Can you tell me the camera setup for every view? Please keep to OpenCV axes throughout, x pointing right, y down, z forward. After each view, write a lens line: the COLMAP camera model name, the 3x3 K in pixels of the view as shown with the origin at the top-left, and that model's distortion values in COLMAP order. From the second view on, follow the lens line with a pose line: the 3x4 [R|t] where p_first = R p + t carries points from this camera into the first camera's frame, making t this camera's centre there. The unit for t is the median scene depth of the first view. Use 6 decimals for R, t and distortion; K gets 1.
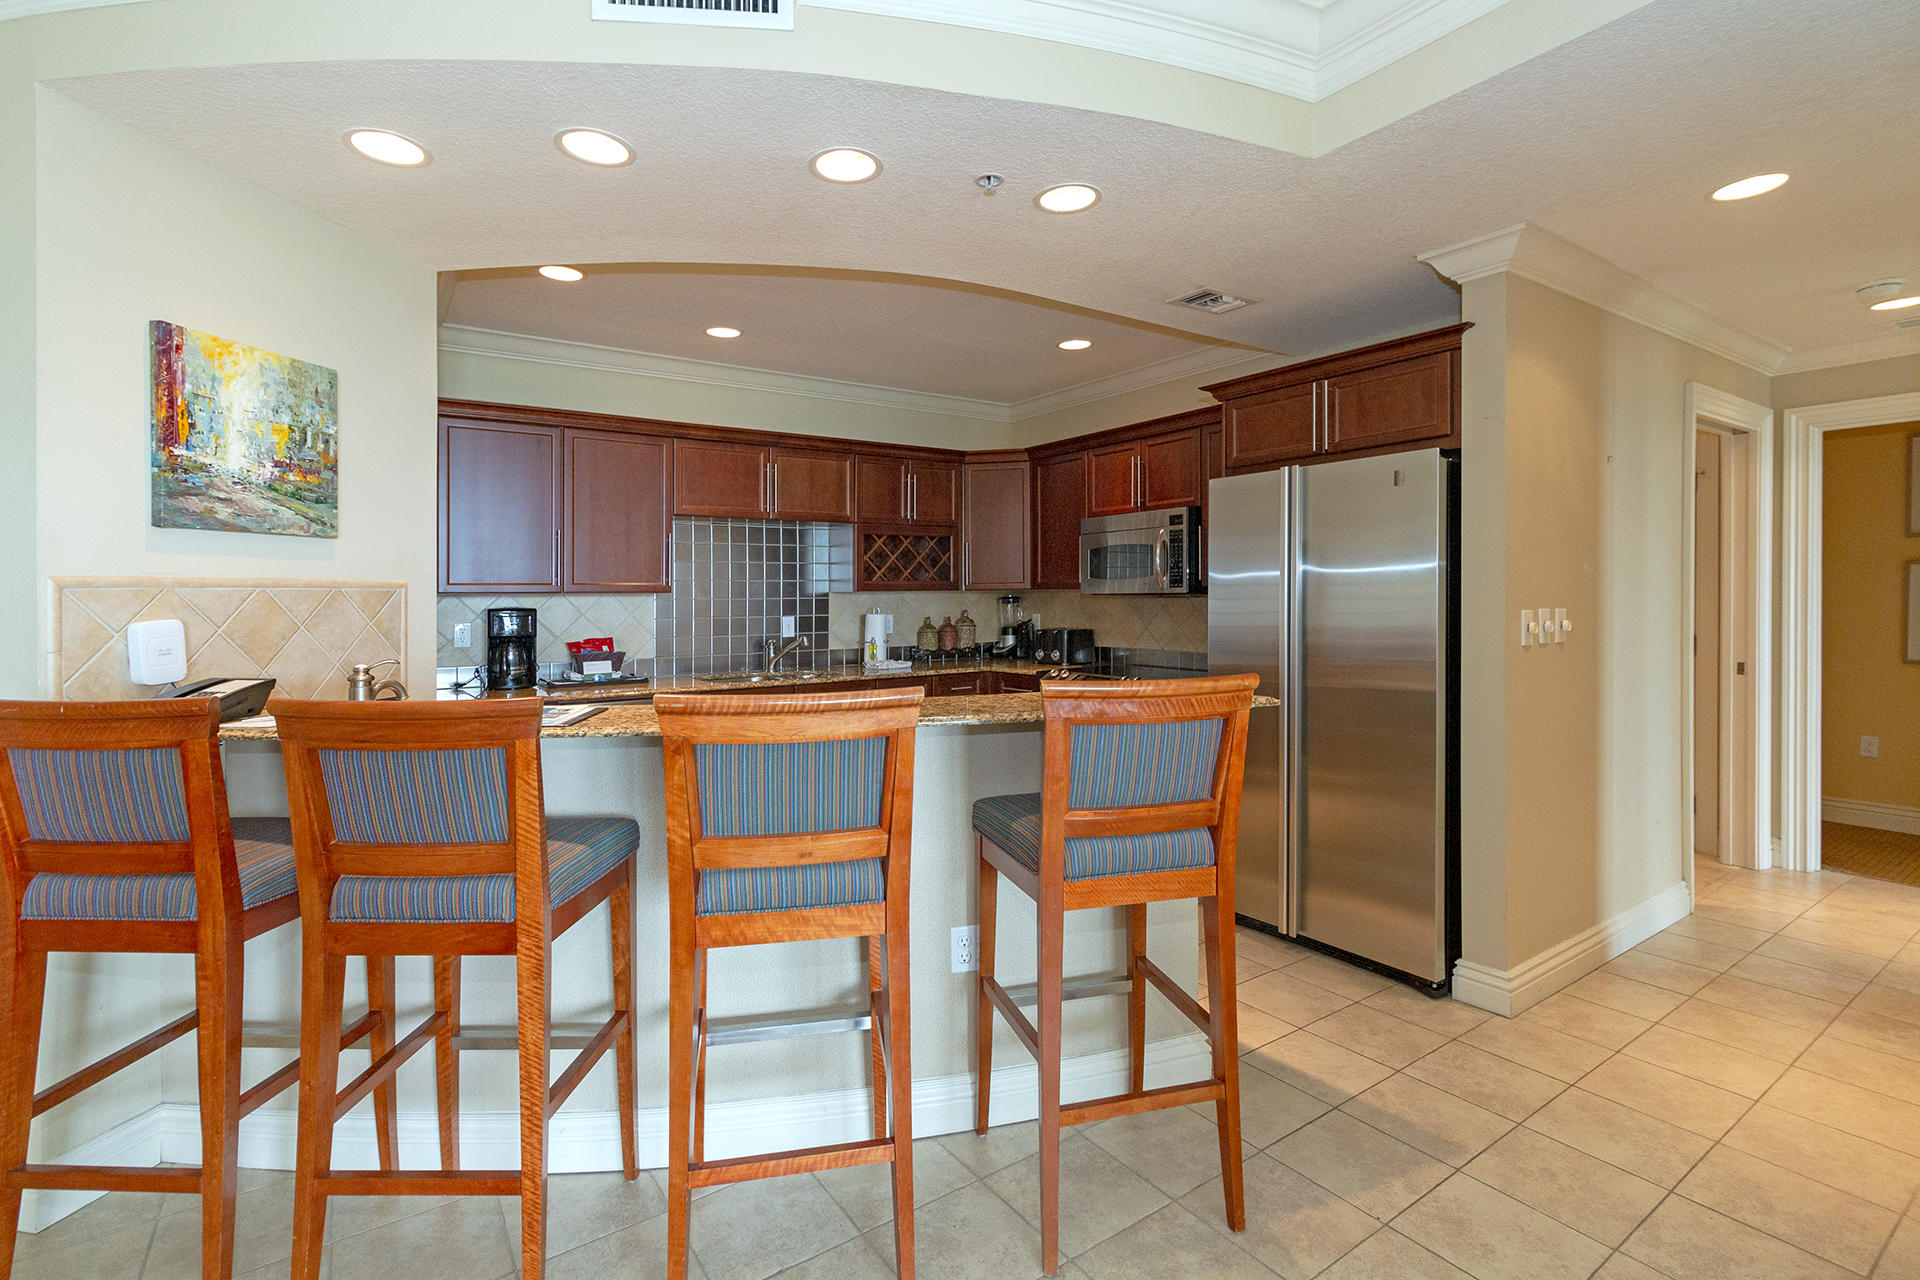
lens RADIAL K [[892.1, 0, 945.1], [0, 892.1, 612.0], [0, 0, 1]] dist [-0.001030, 0.001646]
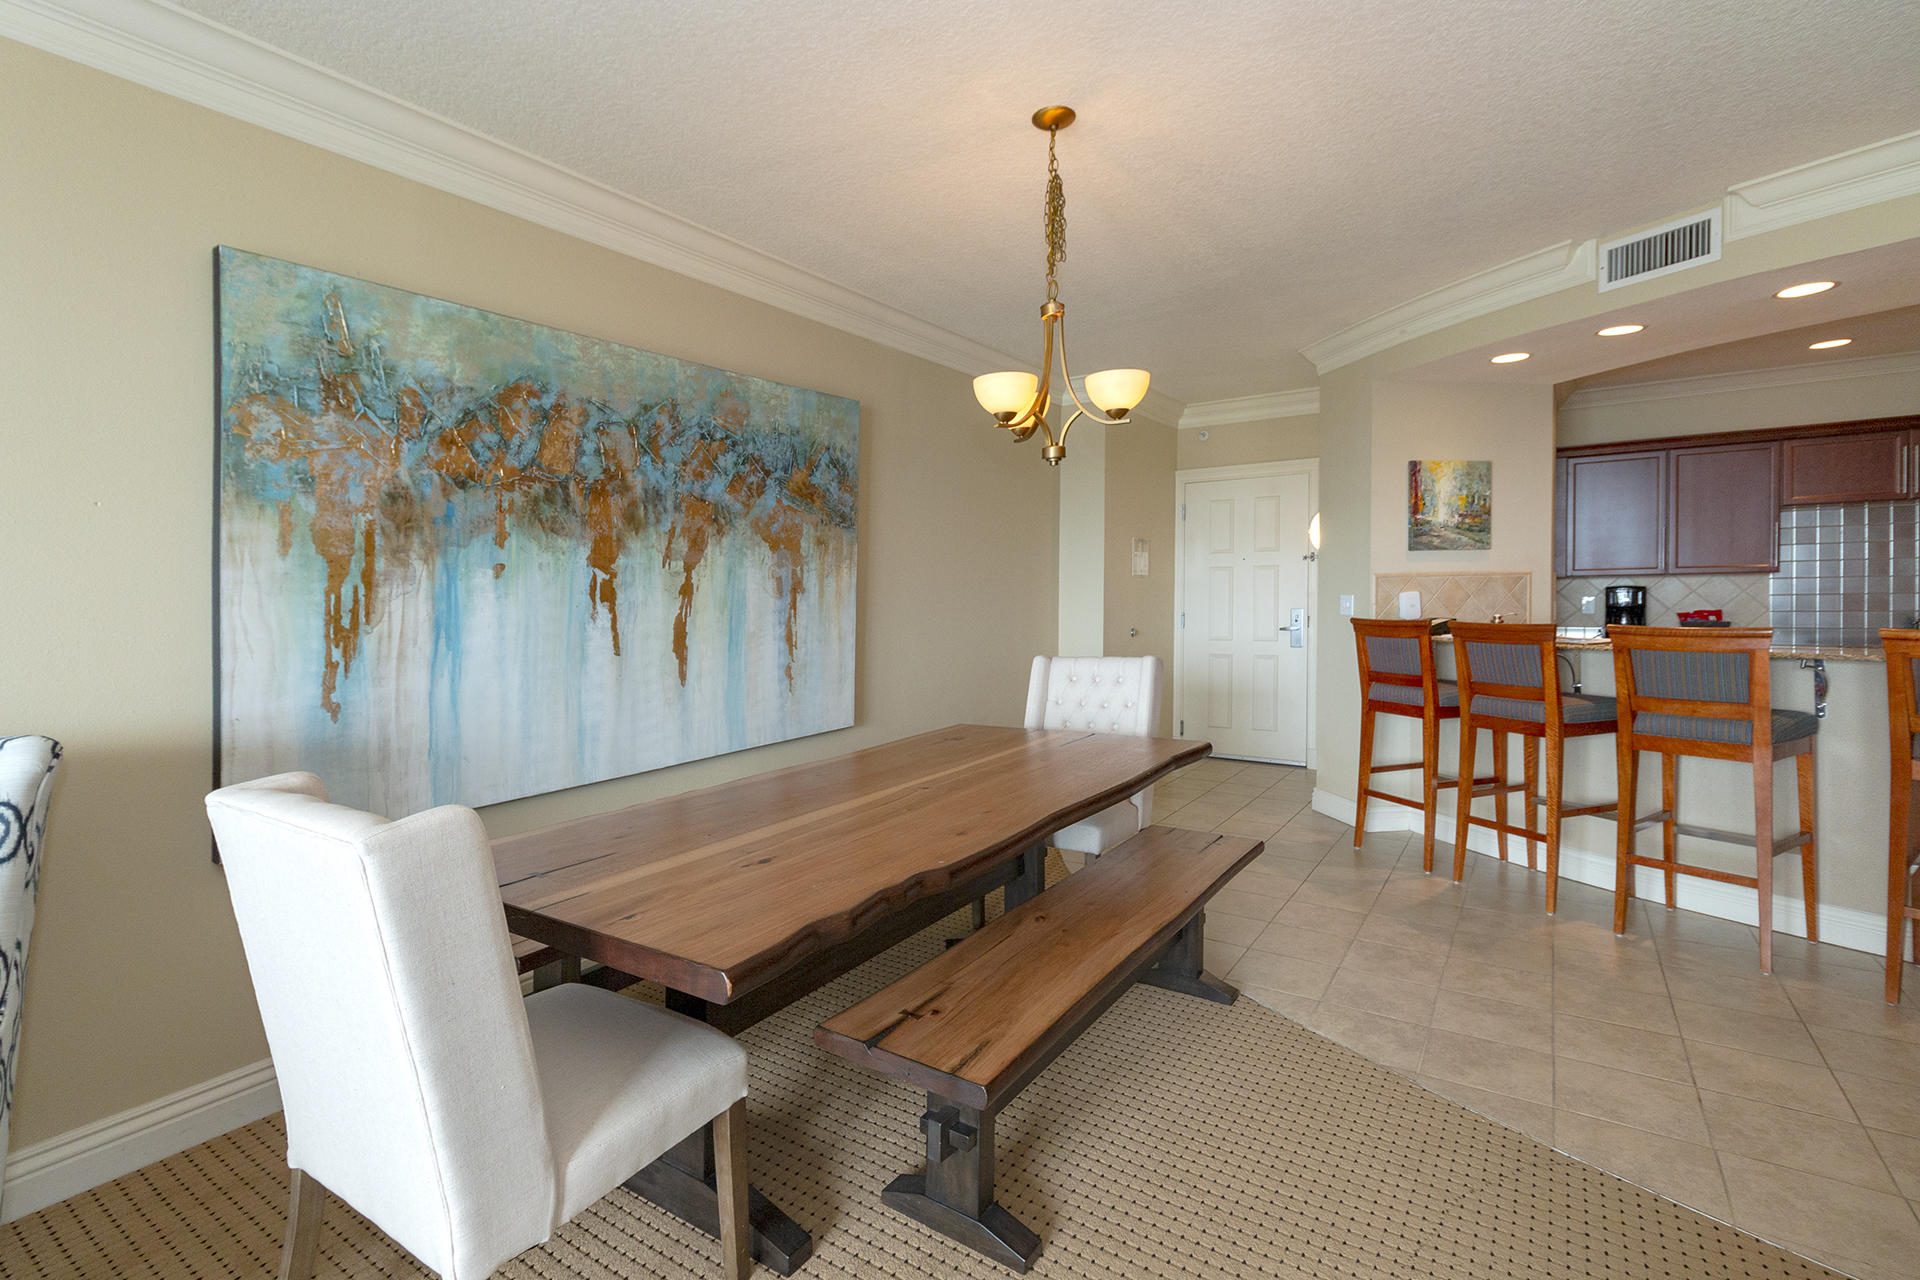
lens RADIAL K [[892.1, 0, 933.0], [0, 892.1, 606.3], [0, 0, 1]] dist [-0.001030, 0.001646]
pose [[0.358797, 0.016775, -0.933265, 0.690173], [-0.002000, 0.999850, 0.017203, 0.008735], [0.933413, -0.004306, 0.358777, -0.816253]]
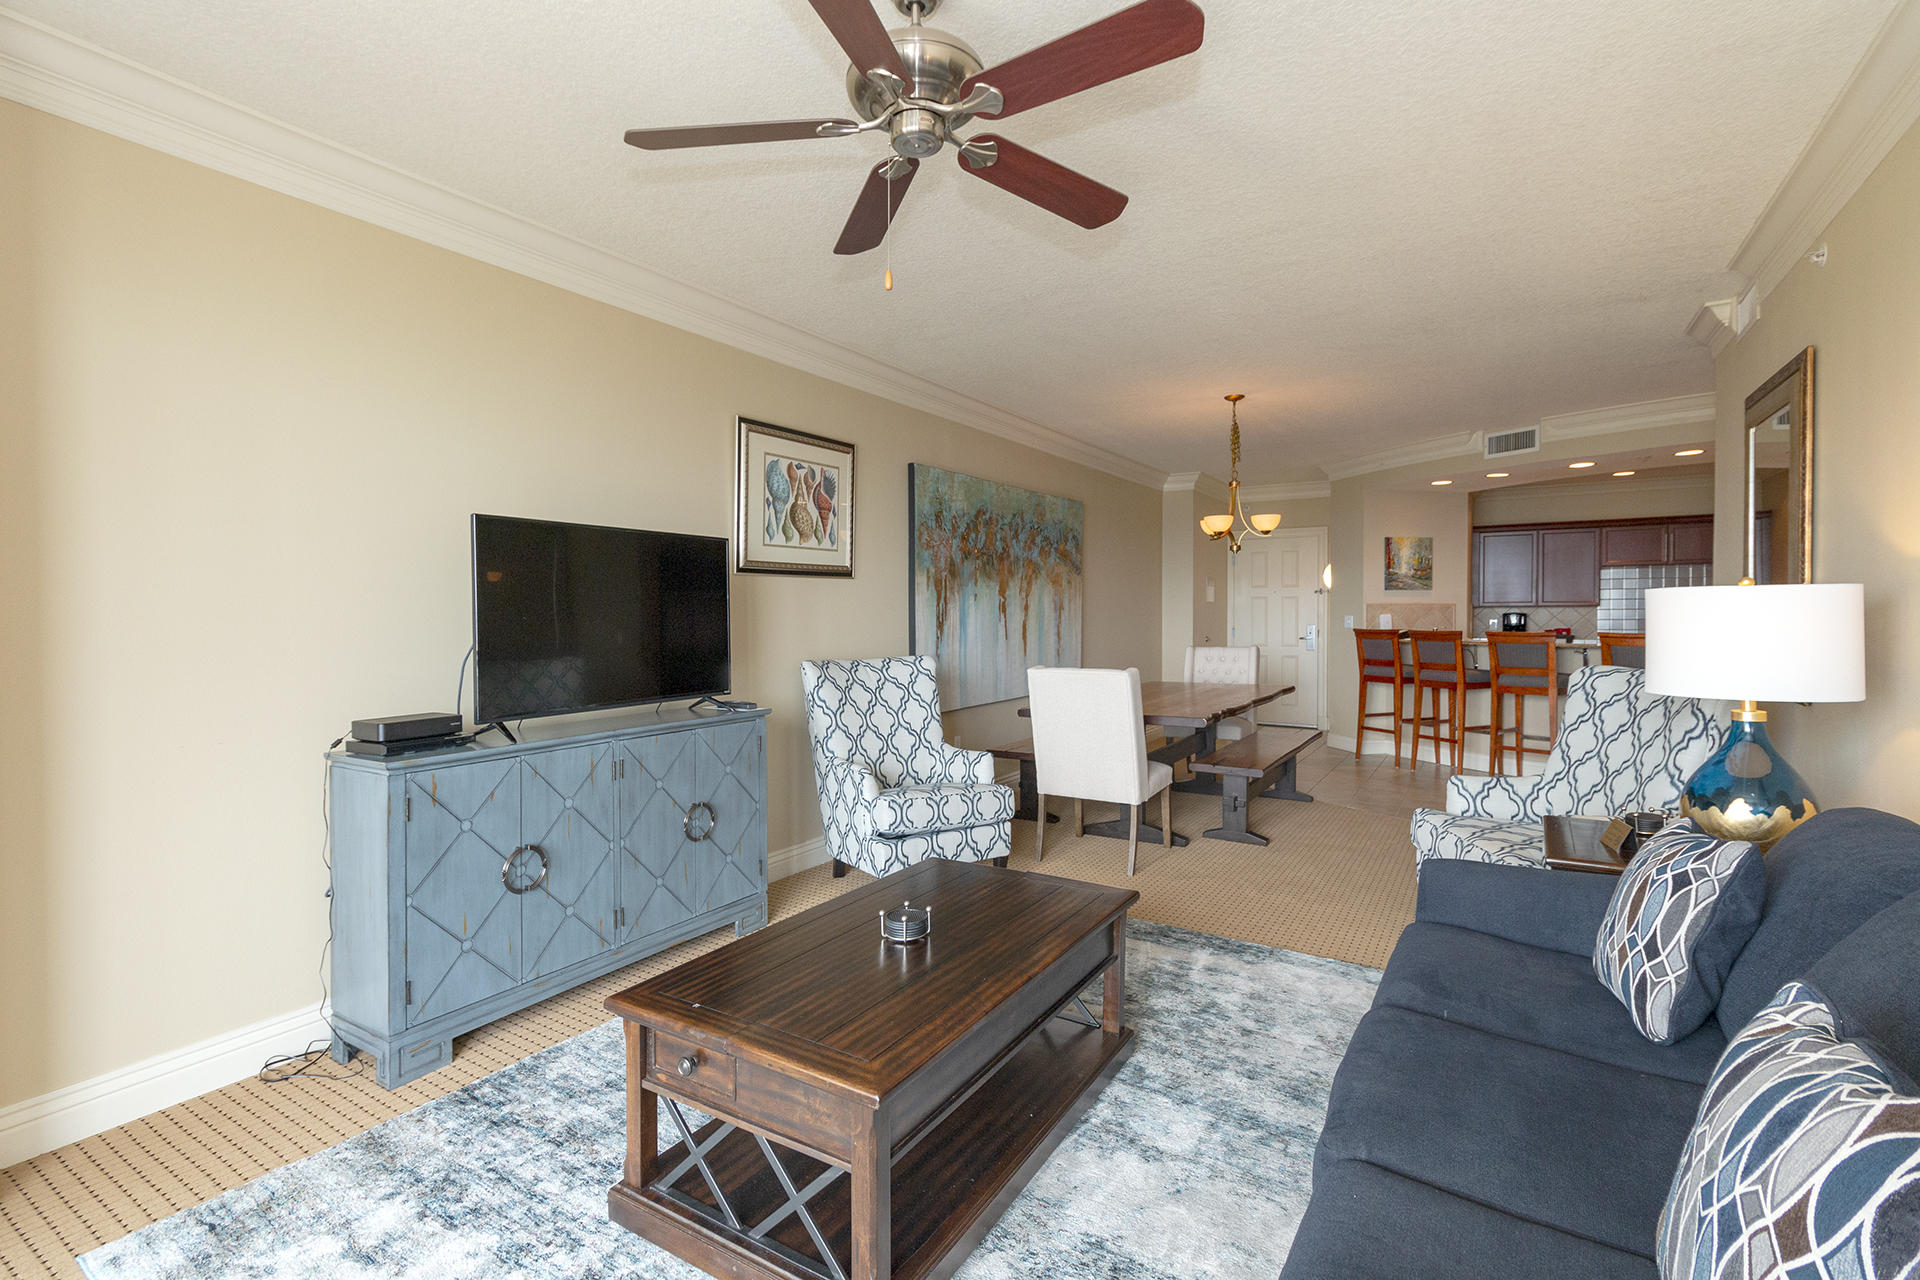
lens RADIAL K [[892.1, 0, 943.0], [0, 892.1, 605.4], [0, 0, 1]] dist [-0.001030, 0.001646]
pose [[0.399761, -0.001584, -0.916618, 1.619267], [-0.015187, 0.999850, -0.008351, 0.028361], [0.916493, 0.017259, 0.399677, -1.969662]]
